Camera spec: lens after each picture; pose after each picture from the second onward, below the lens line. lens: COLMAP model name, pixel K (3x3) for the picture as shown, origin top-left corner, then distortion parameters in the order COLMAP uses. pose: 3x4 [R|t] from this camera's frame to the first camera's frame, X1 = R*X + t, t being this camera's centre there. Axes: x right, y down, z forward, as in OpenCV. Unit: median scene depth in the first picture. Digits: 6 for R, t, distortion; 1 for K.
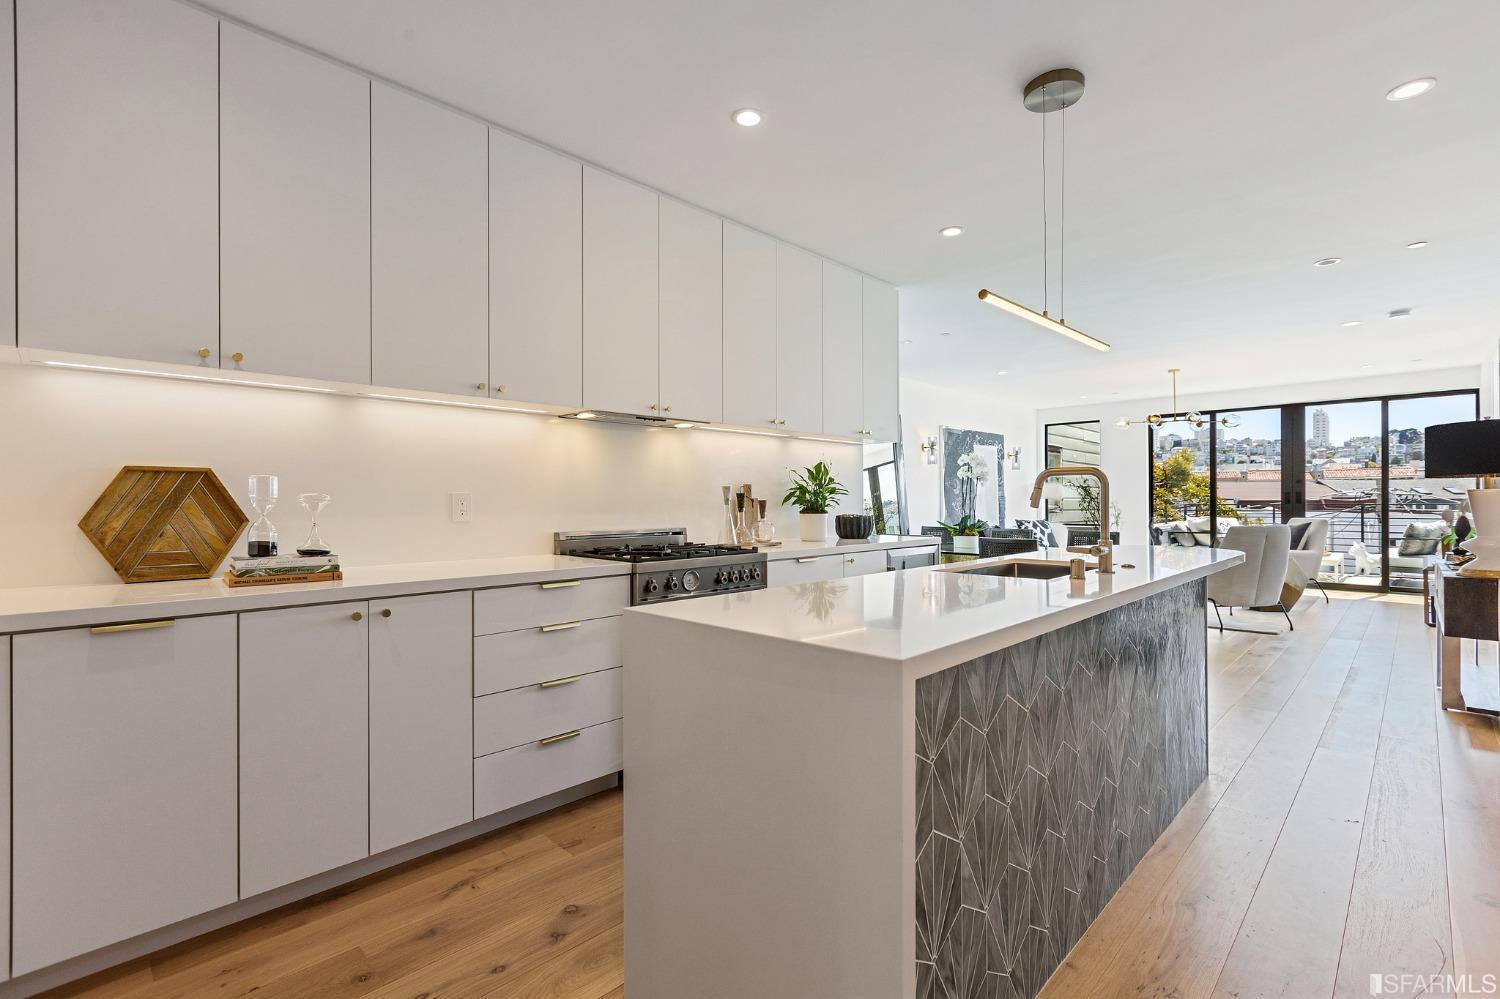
lens RADIAL K [[668.9, 0, 760.7], [0, 668.9, 494.2], [0, 0, 1]] dist [-0.000314, -0.001254]
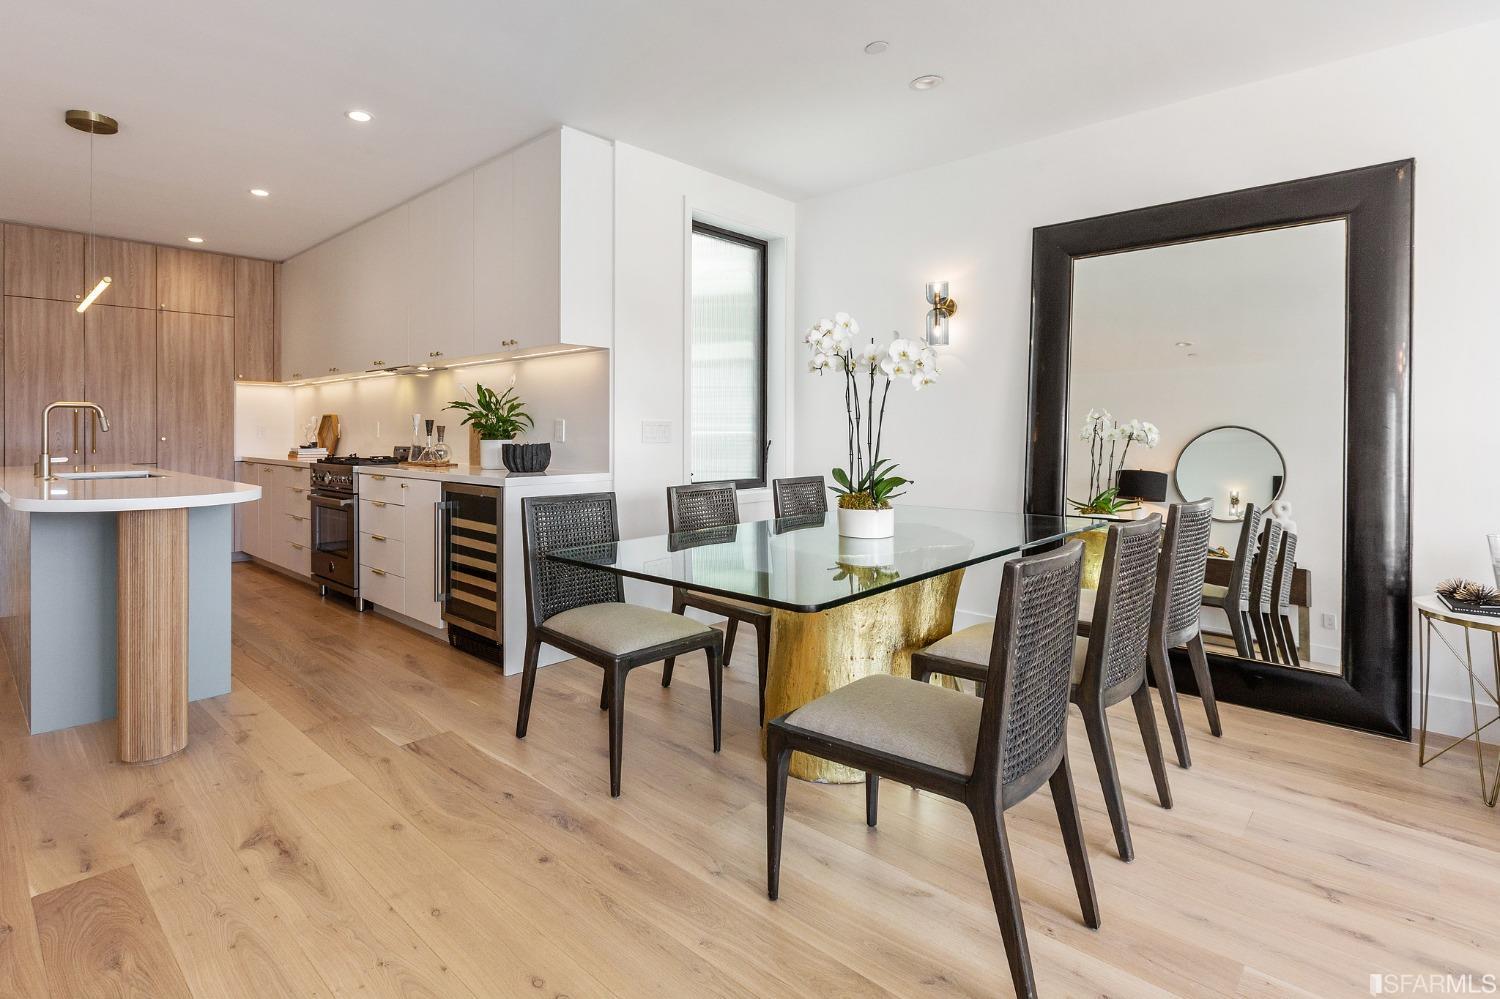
lens RADIAL K [[756.8, 0, 697.4], [0, 756.8, 438.1], [0, 0, 1]] dist [-0.005336, 0.002229]
pose [[-0.005958, 0.011525, -0.999916, 1.827075], [0.009204, 0.999892, 0.011470, 0.027209], [0.999940, -0.009135, -0.006064, 2.060628]]
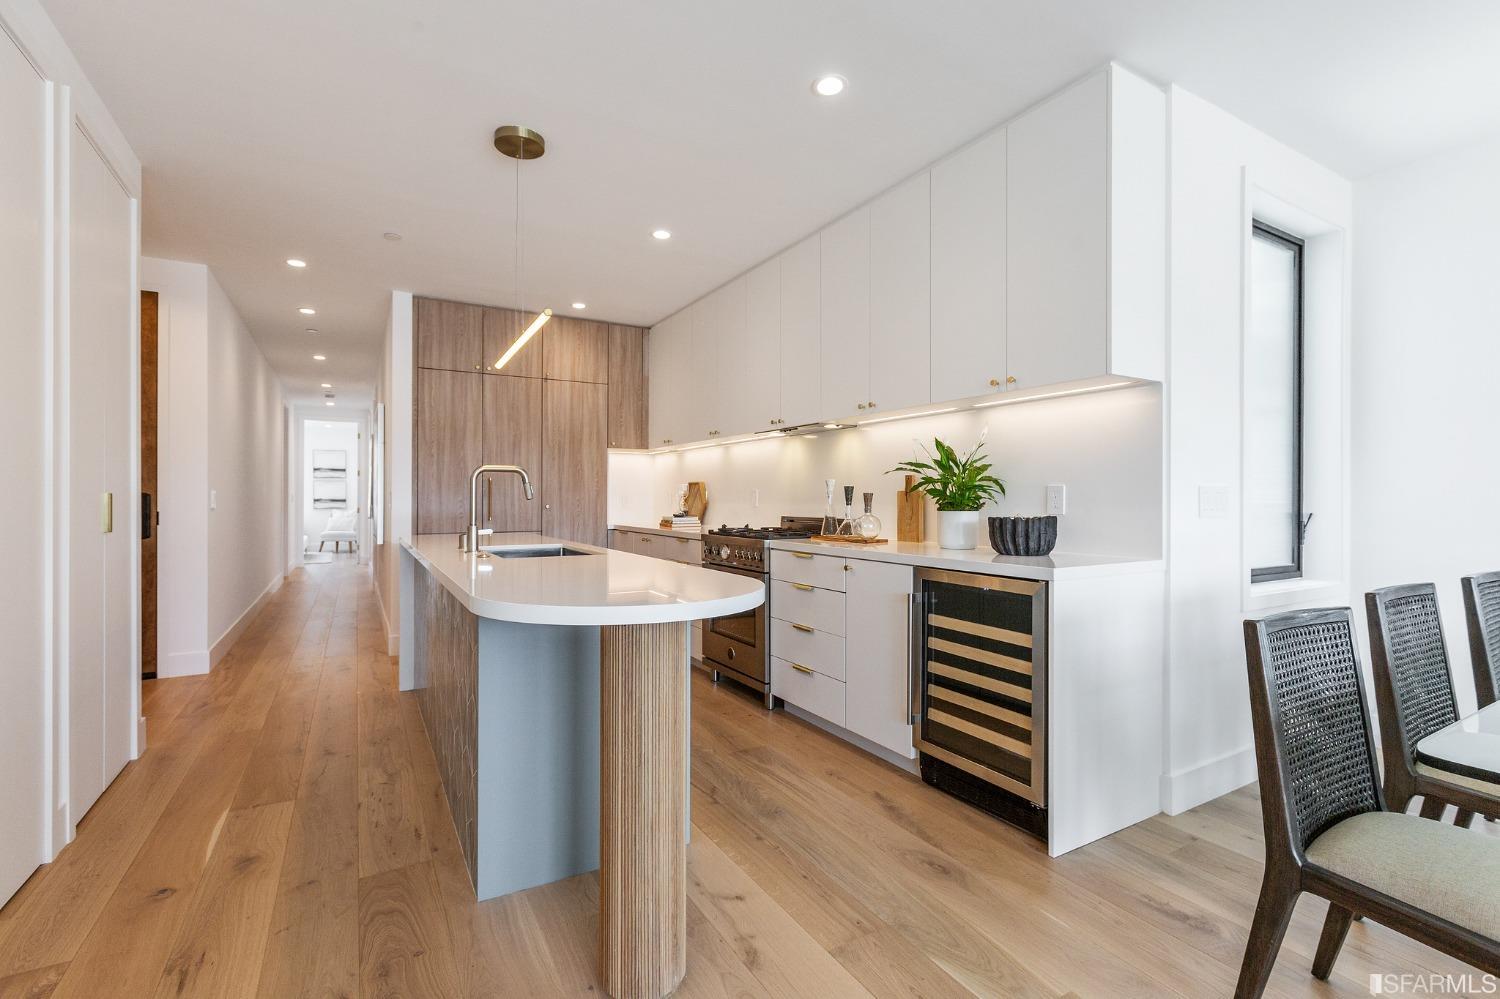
lens RADIAL K [[668.9, 0, 746.0], [0, 668.9, 502.5], [0, 0, 1]] dist [-0.000314, -0.001254]
pose [[-0.262836, 0.006767, -0.964817, 1.357735], [0.007601, 0.999959, 0.004943, 0.022885], [0.964811, -0.006034, -0.262877, 1.548519]]
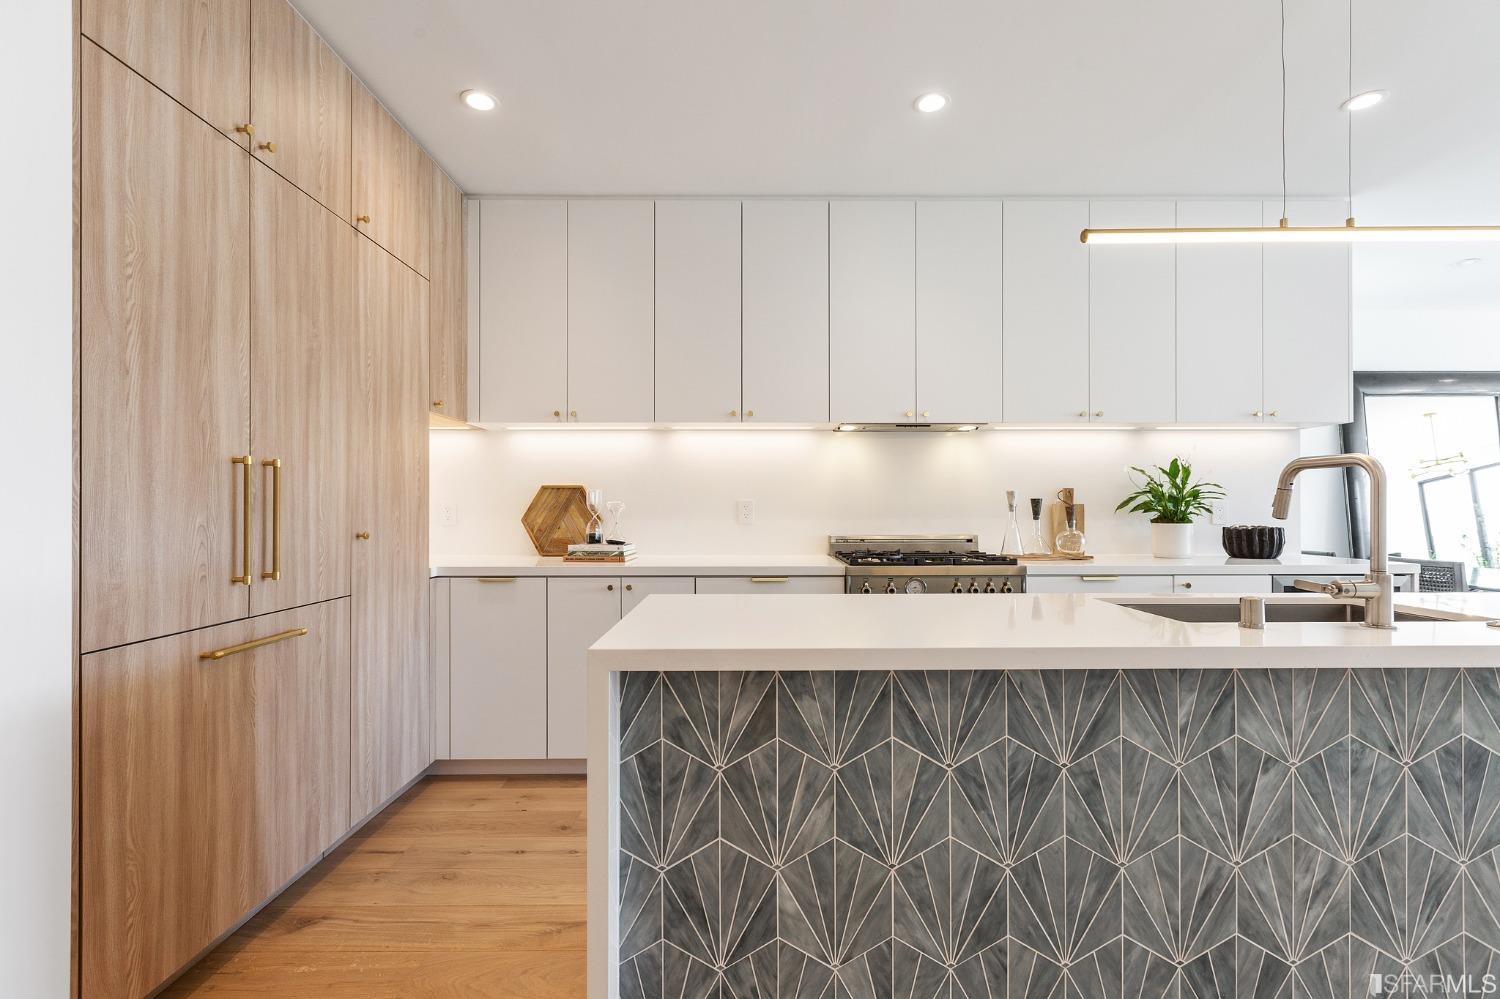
lens RADIAL K [[668.9, 0, 767.8], [0, 668.9, 503.6], [0, 0, 1]] dist [-0.000314, -0.001254]
pose [[0.713687, -0.001711, -0.700463, 0.507458], [0.005487, 0.999980, 0.003148, 0.000420], [0.700443, -0.006090, 0.713682, 0.171240]]
